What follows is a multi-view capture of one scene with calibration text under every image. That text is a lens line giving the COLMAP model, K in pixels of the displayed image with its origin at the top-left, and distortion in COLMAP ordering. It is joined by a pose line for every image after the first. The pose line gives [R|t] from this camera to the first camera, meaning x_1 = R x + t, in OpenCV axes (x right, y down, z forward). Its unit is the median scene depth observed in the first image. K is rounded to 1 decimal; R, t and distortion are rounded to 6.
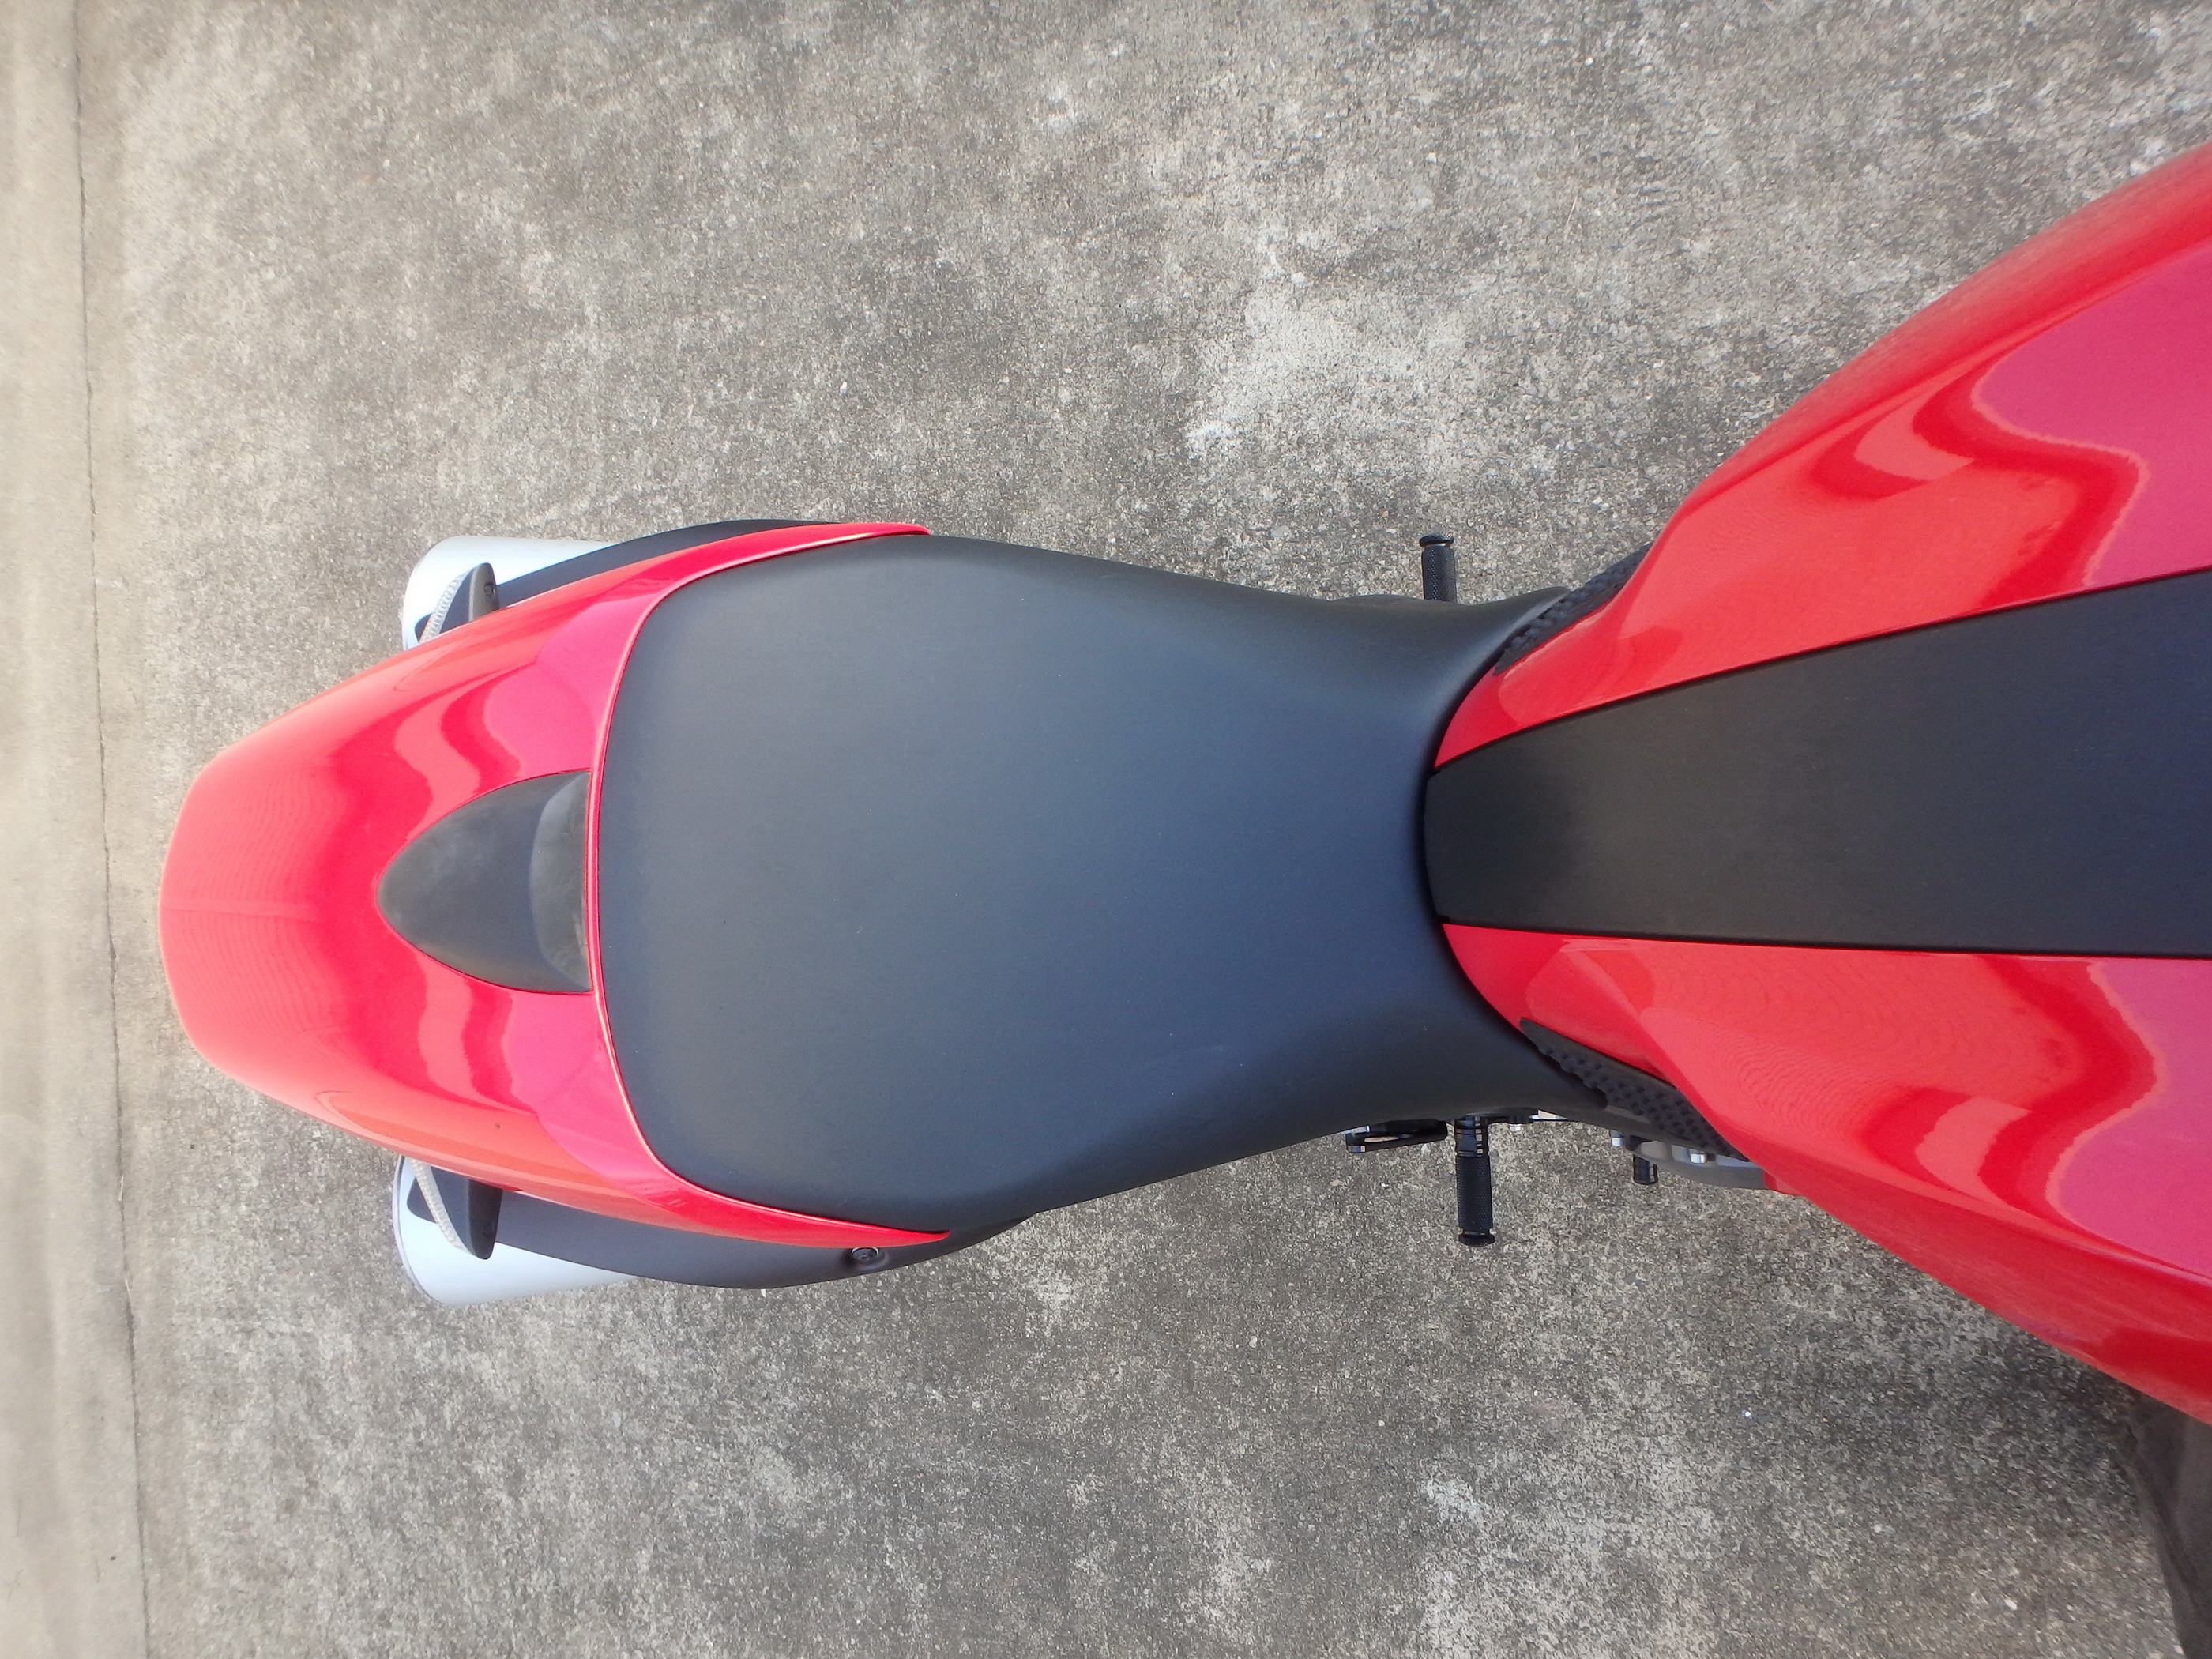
lens RADIAL K [[1376.0, 0, 1130.2], [0, 1376.0, 803.3], [0, 0, 1]] dist [-0.038541, 0.010666]
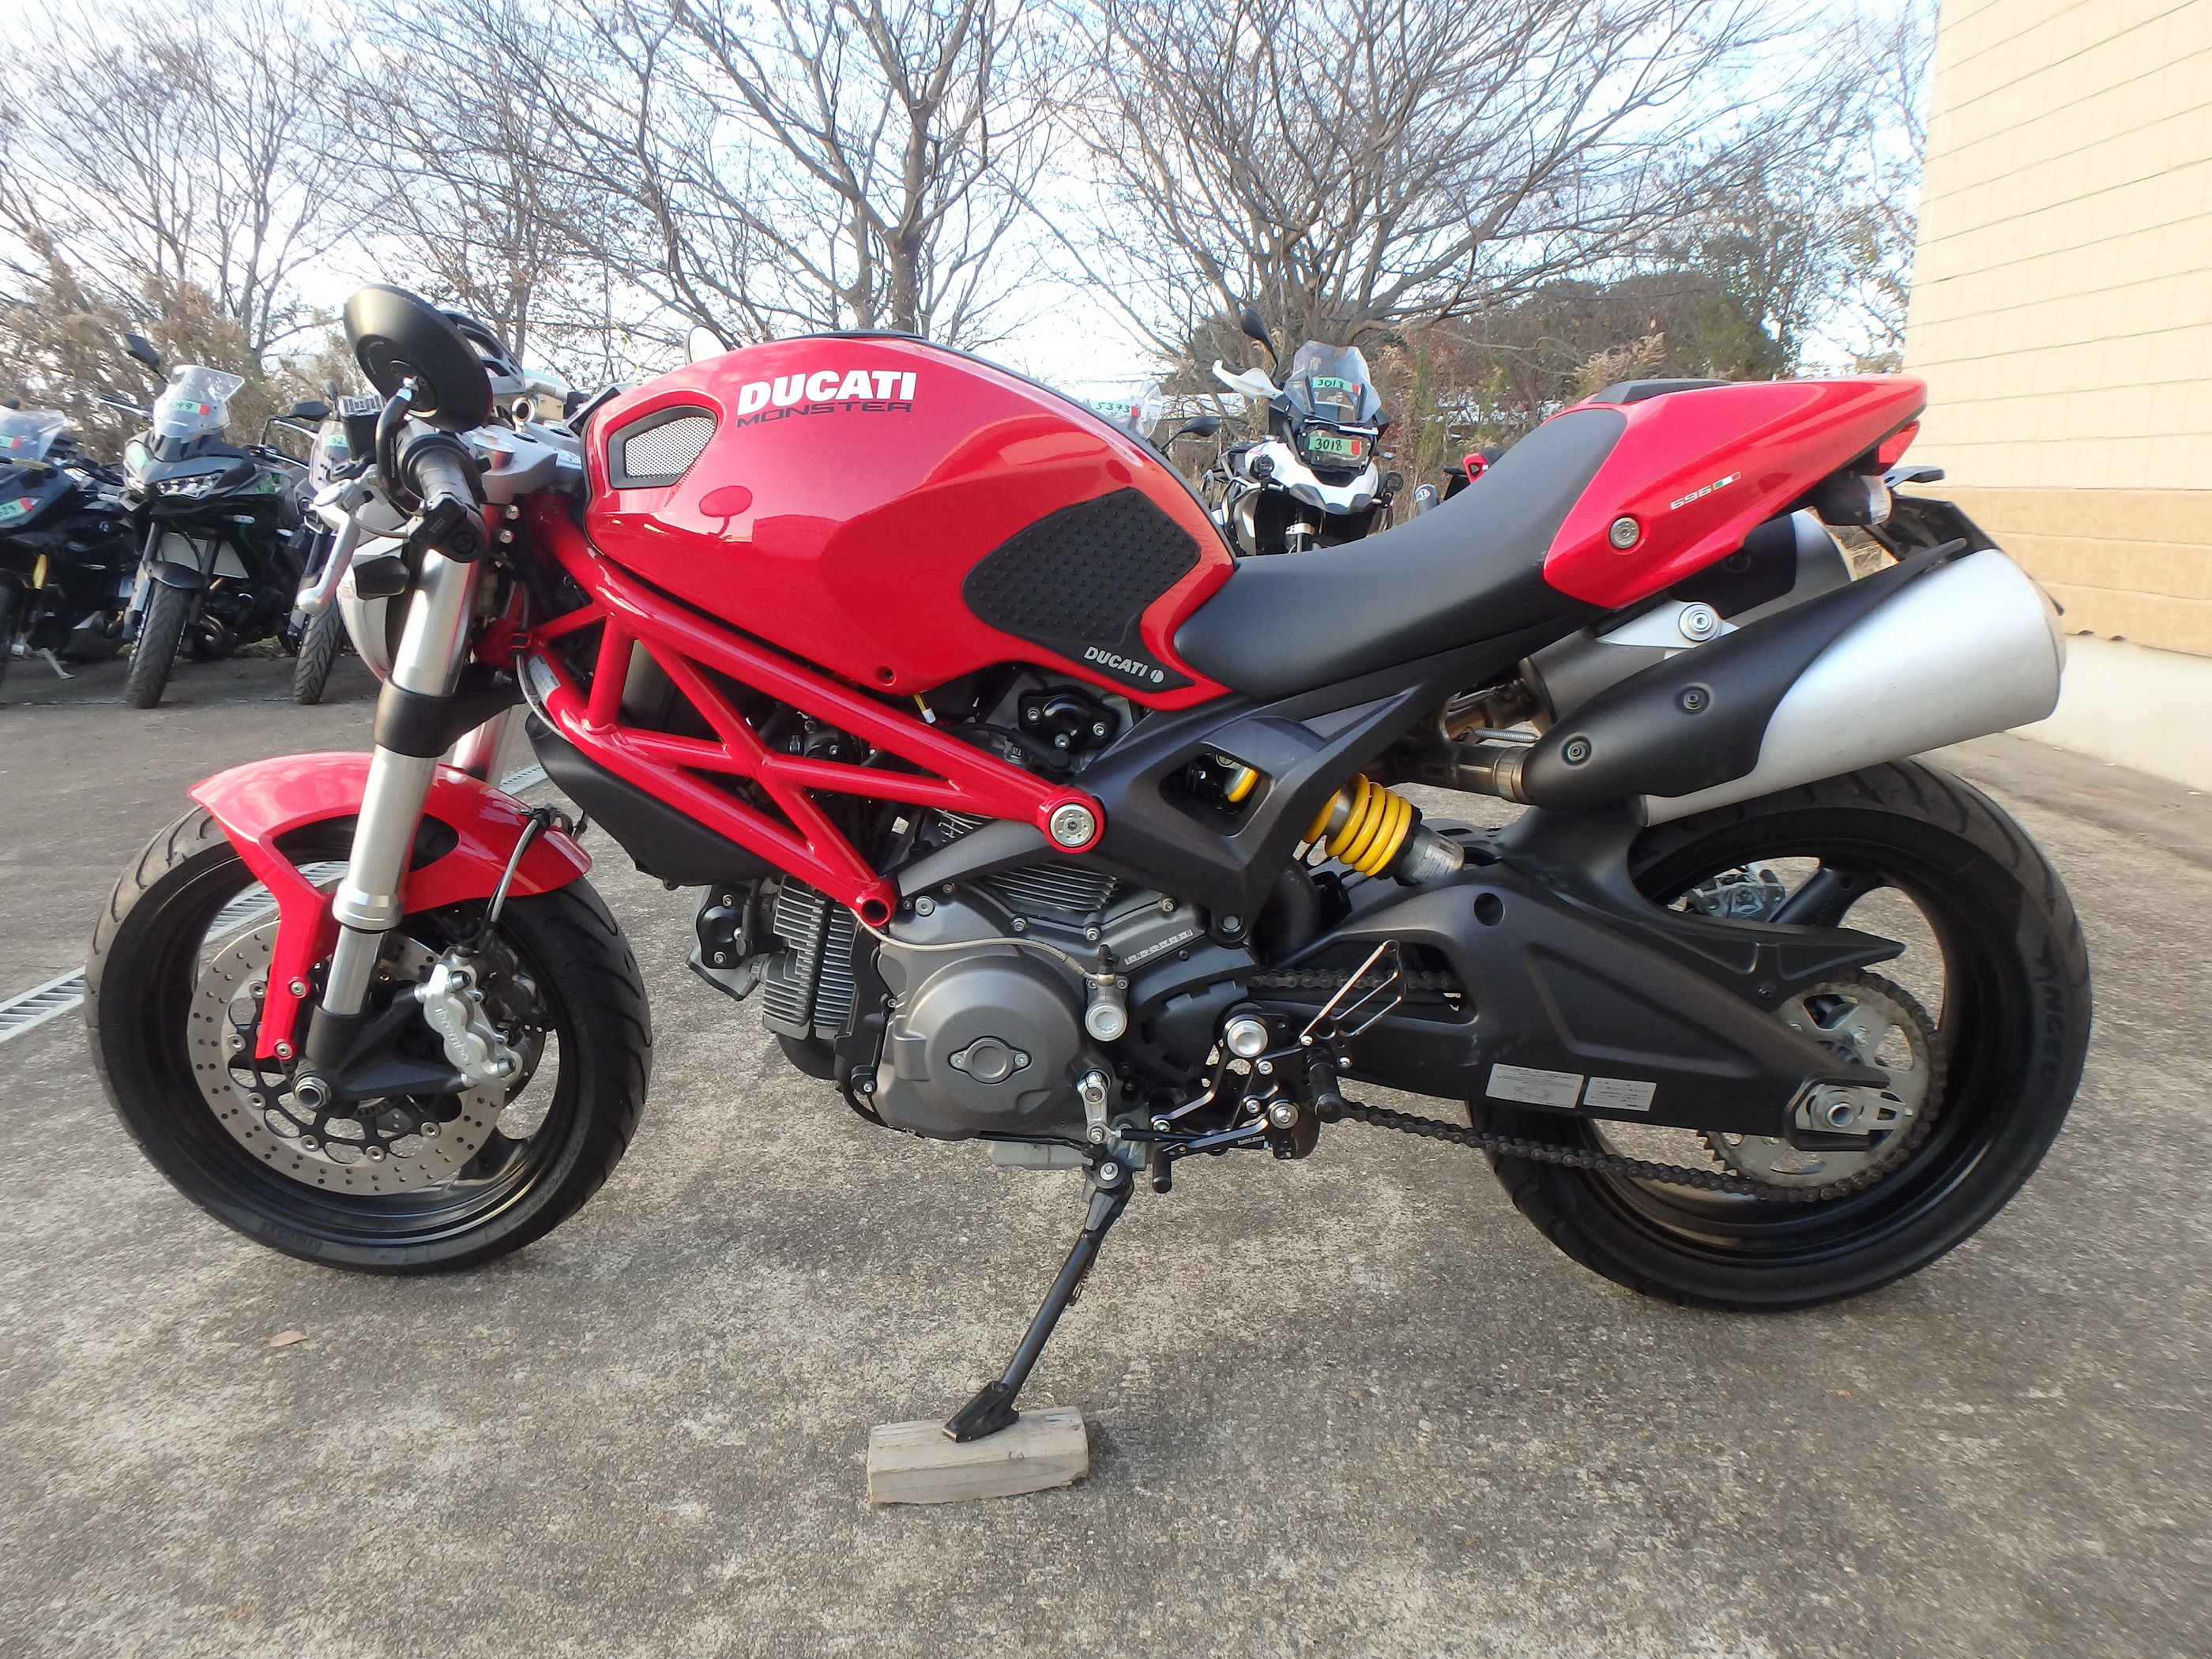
lens RADIAL K [[1376.0, 0, 1100.7], [0, 1376.0, 801.7], [0, 0, 1]] dist [-0.038541, 0.010666]
pose [[-0.905579, 0.380511, 0.187449, 0.066236], [0.108862, -0.218626, 0.969717, -0.965233], [0.409970, 0.898562, 0.156560, 0.396130]]
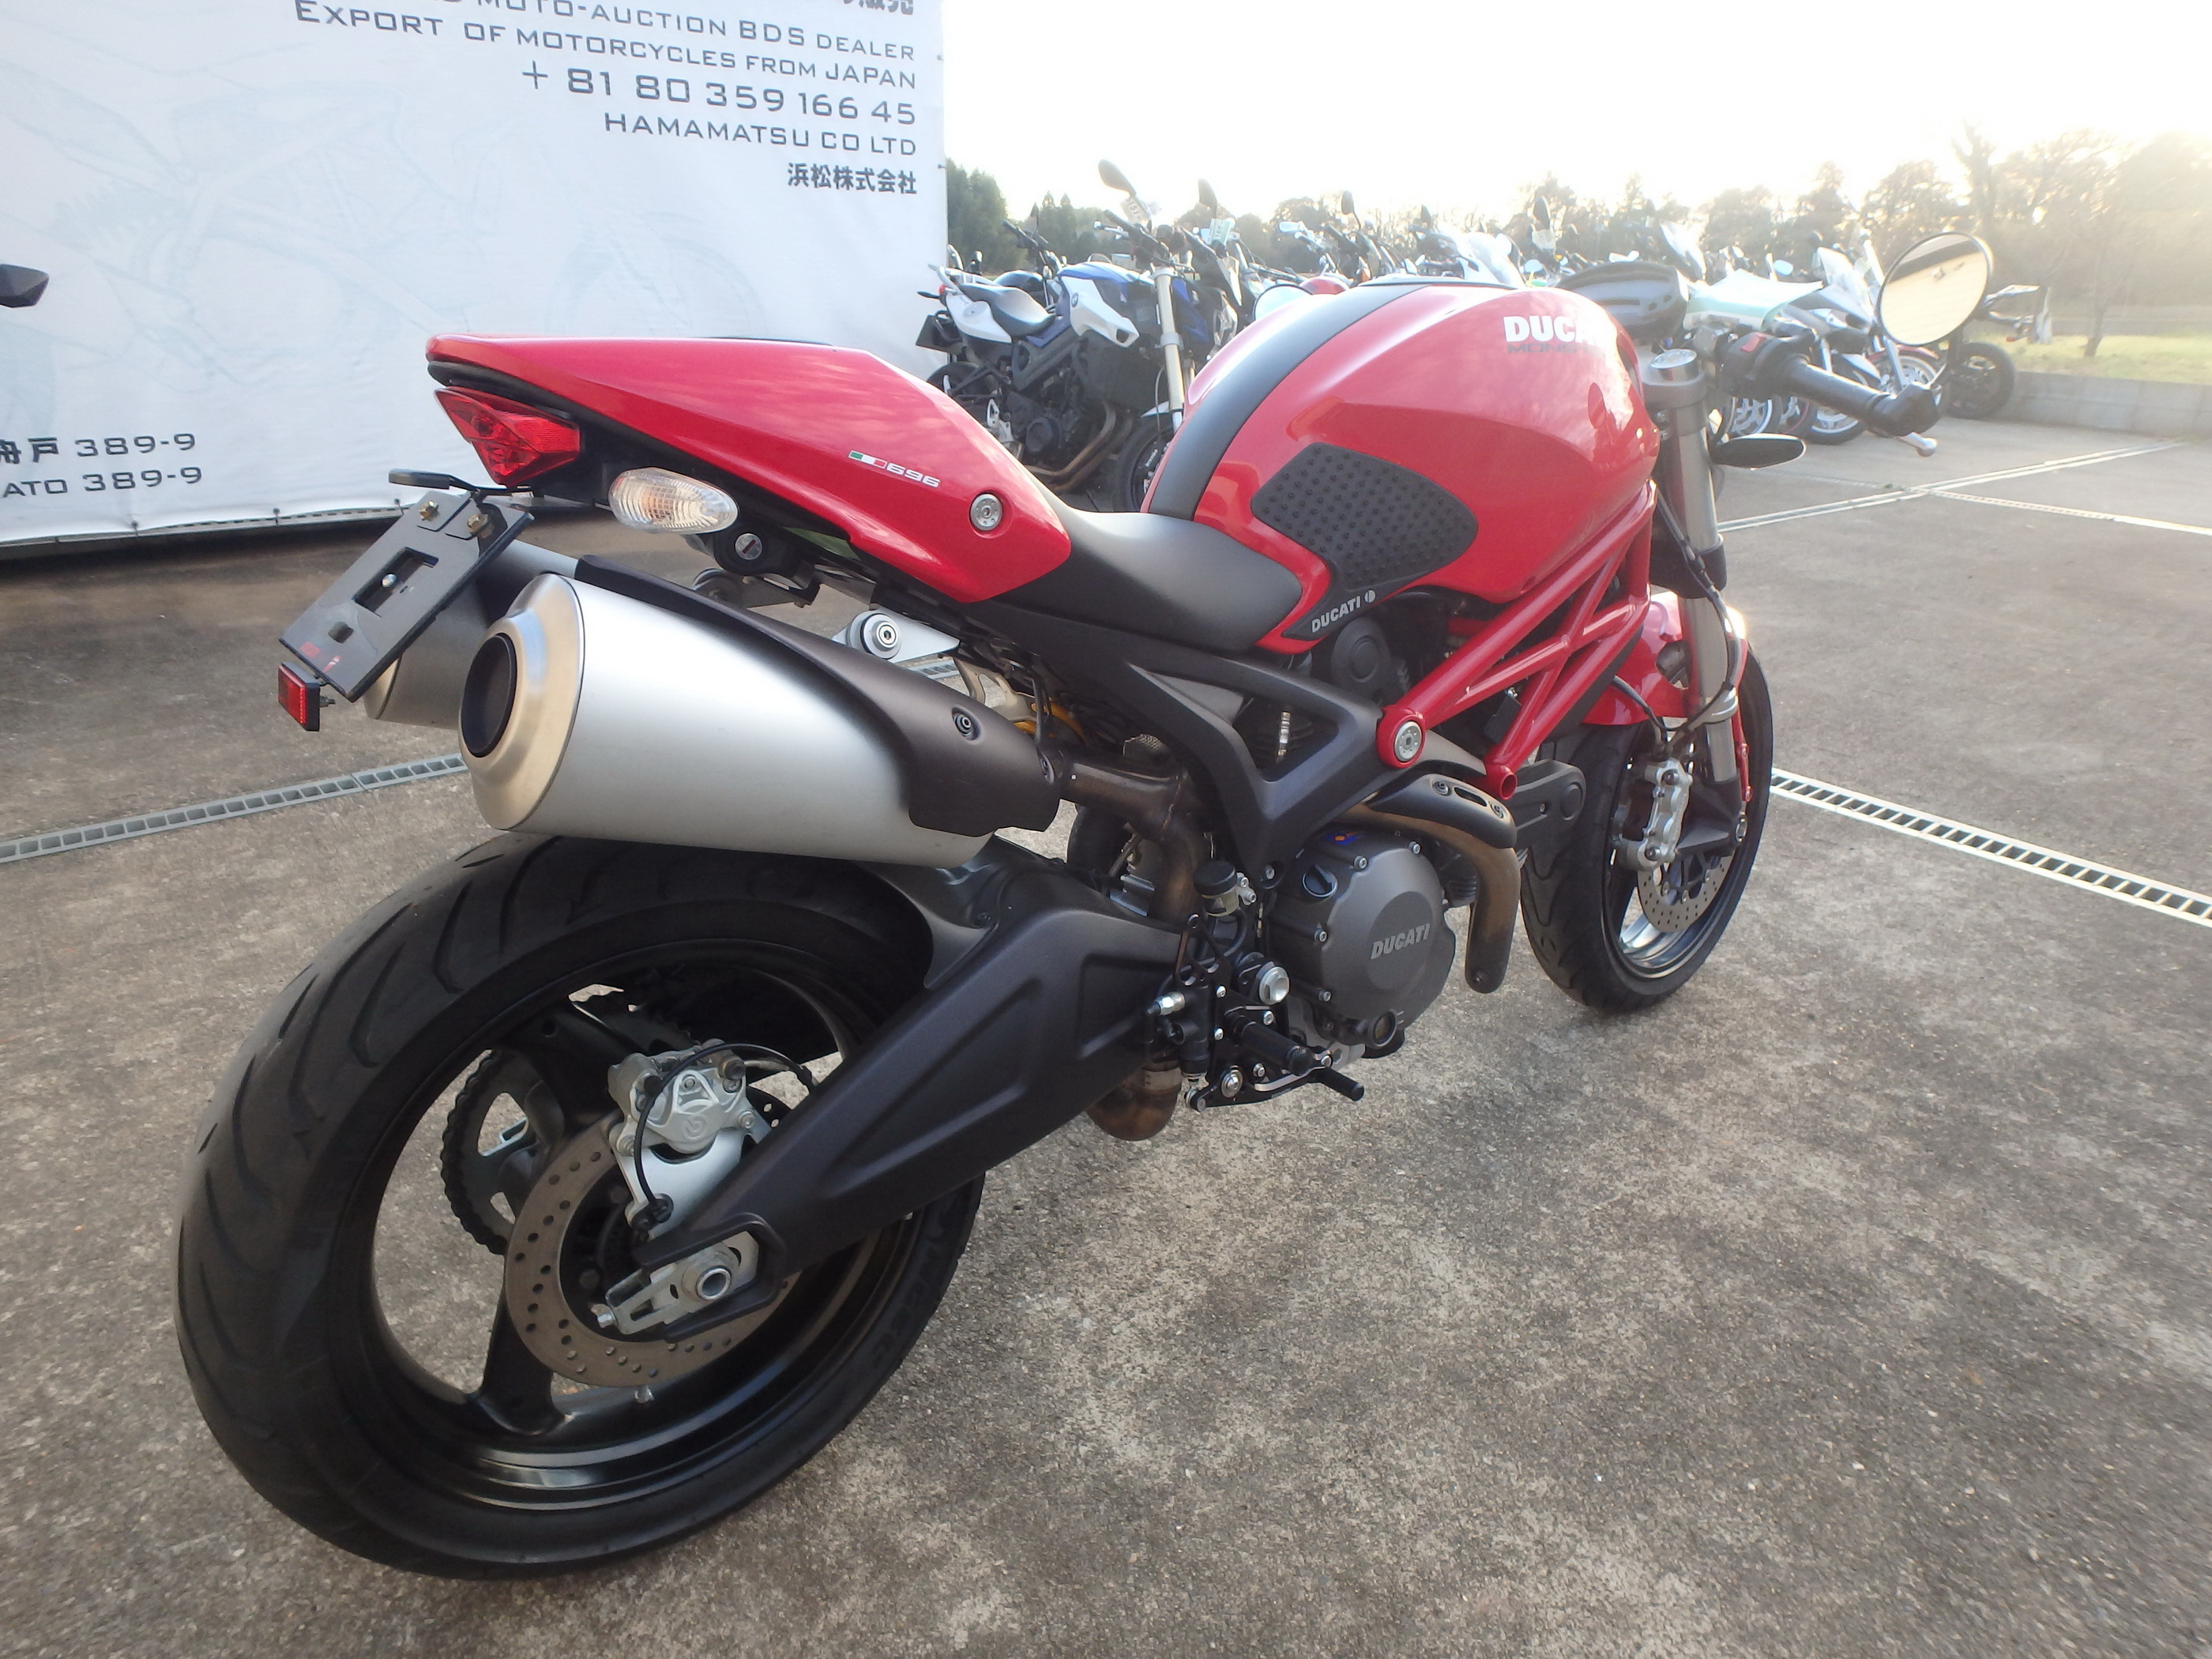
lens RADIAL K [[1376.0, 0, 1110.7], [0, 1376.0, 799.0], [0, 0, 1]] dist [-0.038541, 0.010666]
pose [[0.748931, 0.204224, 0.630392, -0.489775], [0.560994, 0.310924, -0.767211, 0.792163], [-0.352687, 0.928234, 0.118292, 0.515461]]
